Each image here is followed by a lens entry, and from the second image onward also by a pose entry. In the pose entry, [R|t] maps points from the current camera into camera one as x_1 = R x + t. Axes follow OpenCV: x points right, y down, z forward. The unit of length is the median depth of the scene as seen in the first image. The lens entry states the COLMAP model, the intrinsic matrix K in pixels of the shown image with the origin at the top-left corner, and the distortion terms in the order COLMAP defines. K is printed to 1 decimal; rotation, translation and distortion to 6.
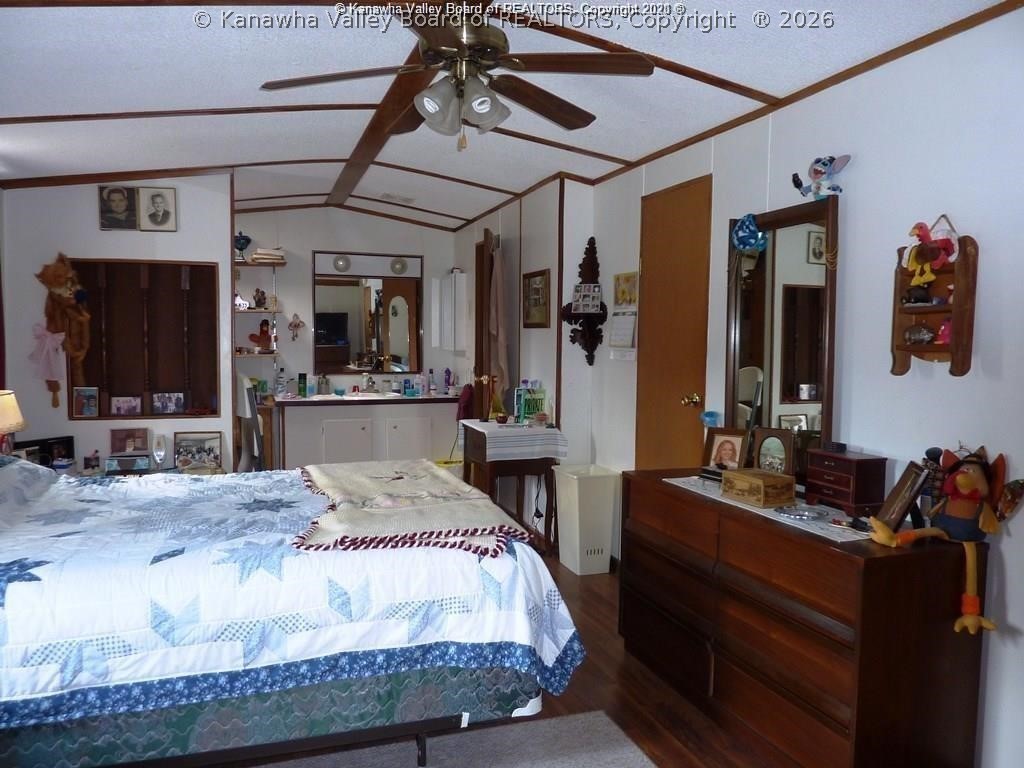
lens RADIAL K [[779.5, 0, 512.0], [0, 779.5, 384.0], [0, 0, 1]] dist [-0.031205, -0.007254]
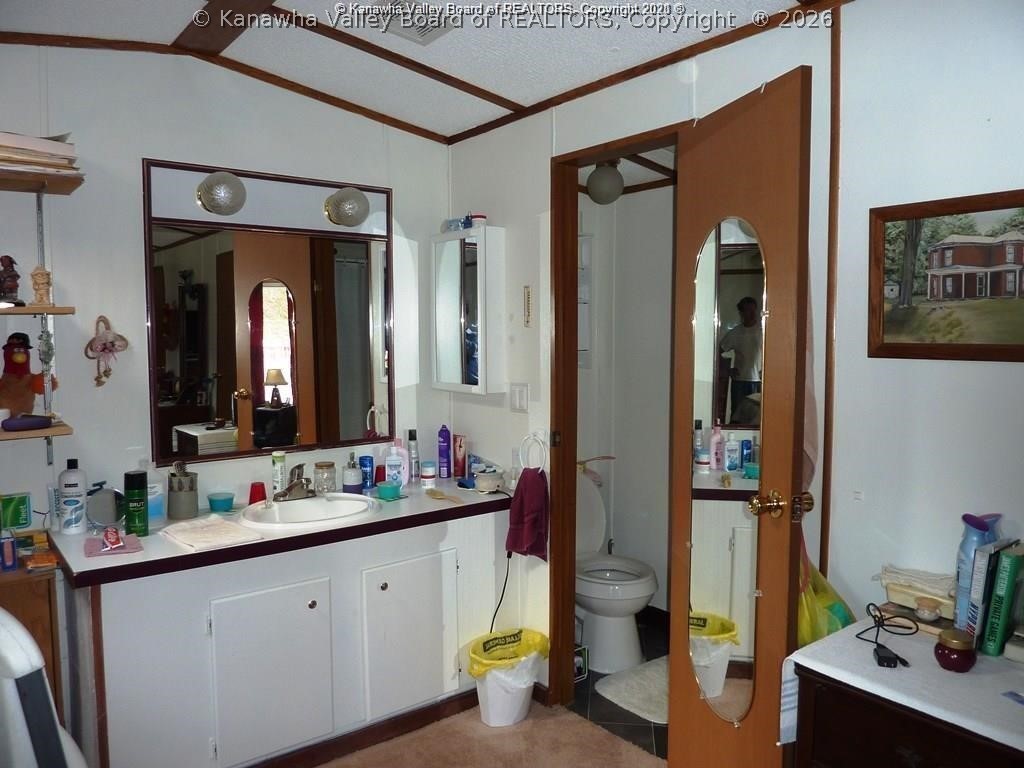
lens RADIAL K [[753.0, 0, 512.0], [0, 753.0, 384.0], [0, 0, 1]] dist [-0.060101, 0.002599]
pose [[0.944607, -0.032794, 0.326562, -0.206149], [0.030903, 0.999462, 0.010978, -0.053989], [-0.326747, -0.000278, 0.945112, 0.581121]]
